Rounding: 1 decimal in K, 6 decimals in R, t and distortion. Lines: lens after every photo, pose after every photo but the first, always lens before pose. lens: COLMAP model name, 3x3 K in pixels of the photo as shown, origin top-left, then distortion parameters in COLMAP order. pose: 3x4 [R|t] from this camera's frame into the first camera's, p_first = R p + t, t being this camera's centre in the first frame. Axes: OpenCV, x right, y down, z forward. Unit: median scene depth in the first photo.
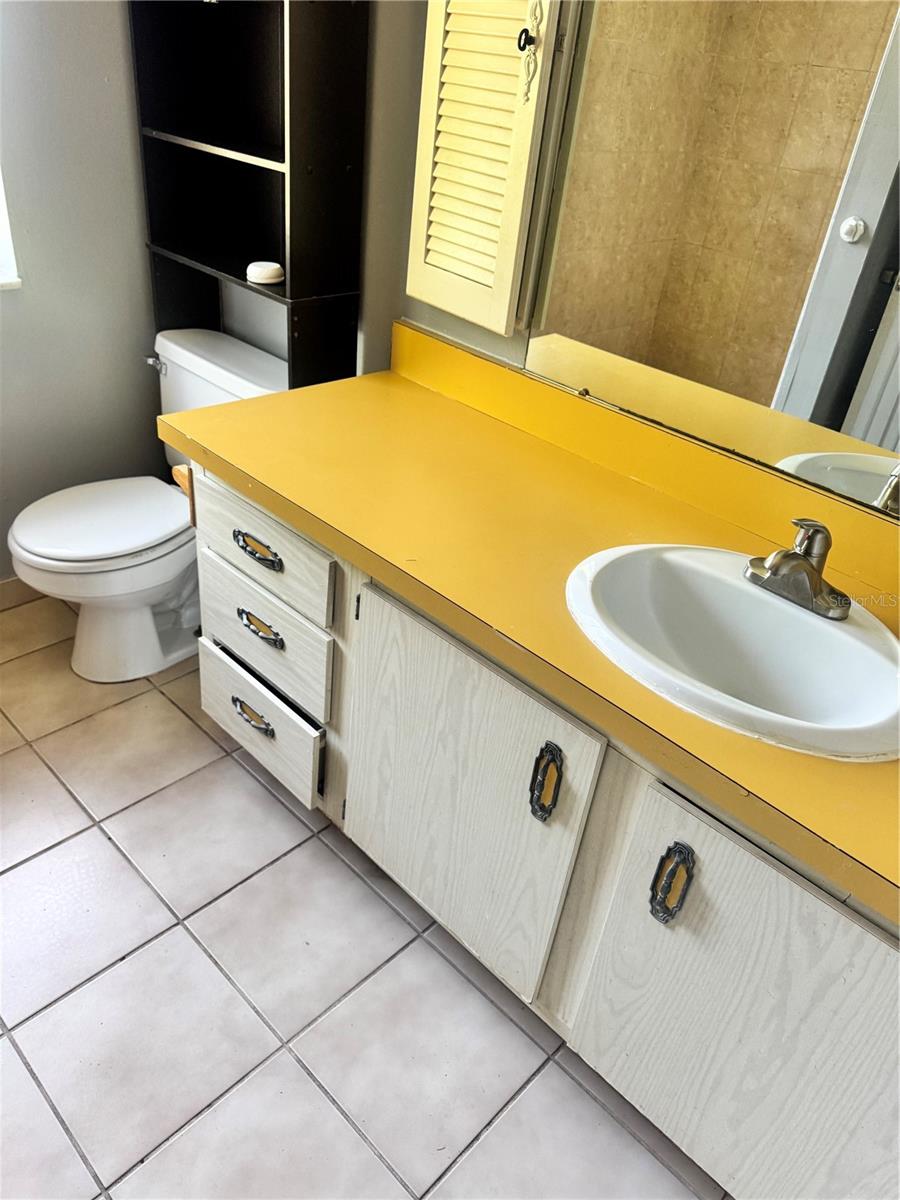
lens RADIAL K [[847.9, 0, 453.0], [0, 847.9, 600.8], [0, 0, 1]] dist [0.047629, -0.044213]
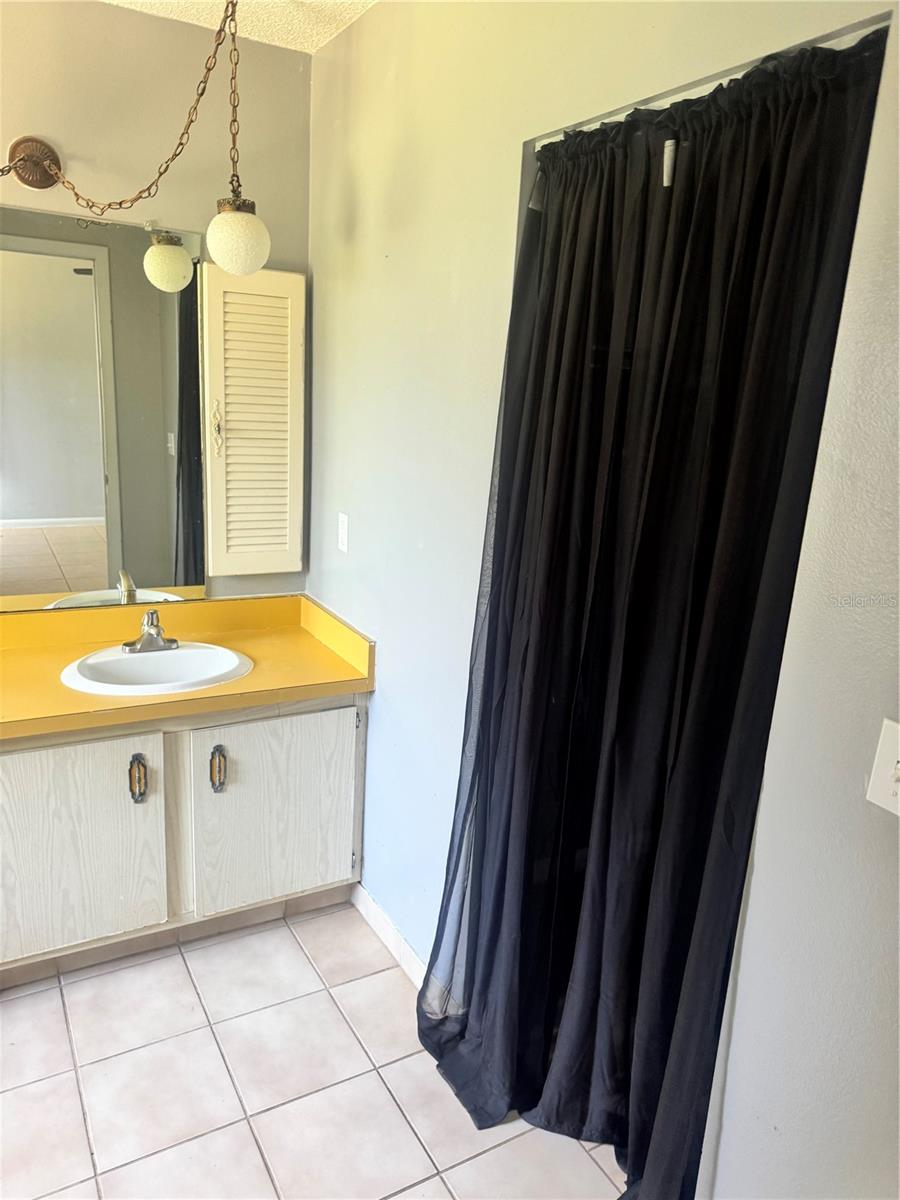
lens RADIAL K [[847.9, 0, 453.0], [0, 847.9, 600.8], [0, 0, 1]] dist [0.047629, -0.044213]
pose [[0.283007, -0.322981, 0.903100, -0.868186], [0.492453, 0.856937, 0.152150, -0.044582], [-0.823041, 0.401675, 0.401572, -0.327679]]
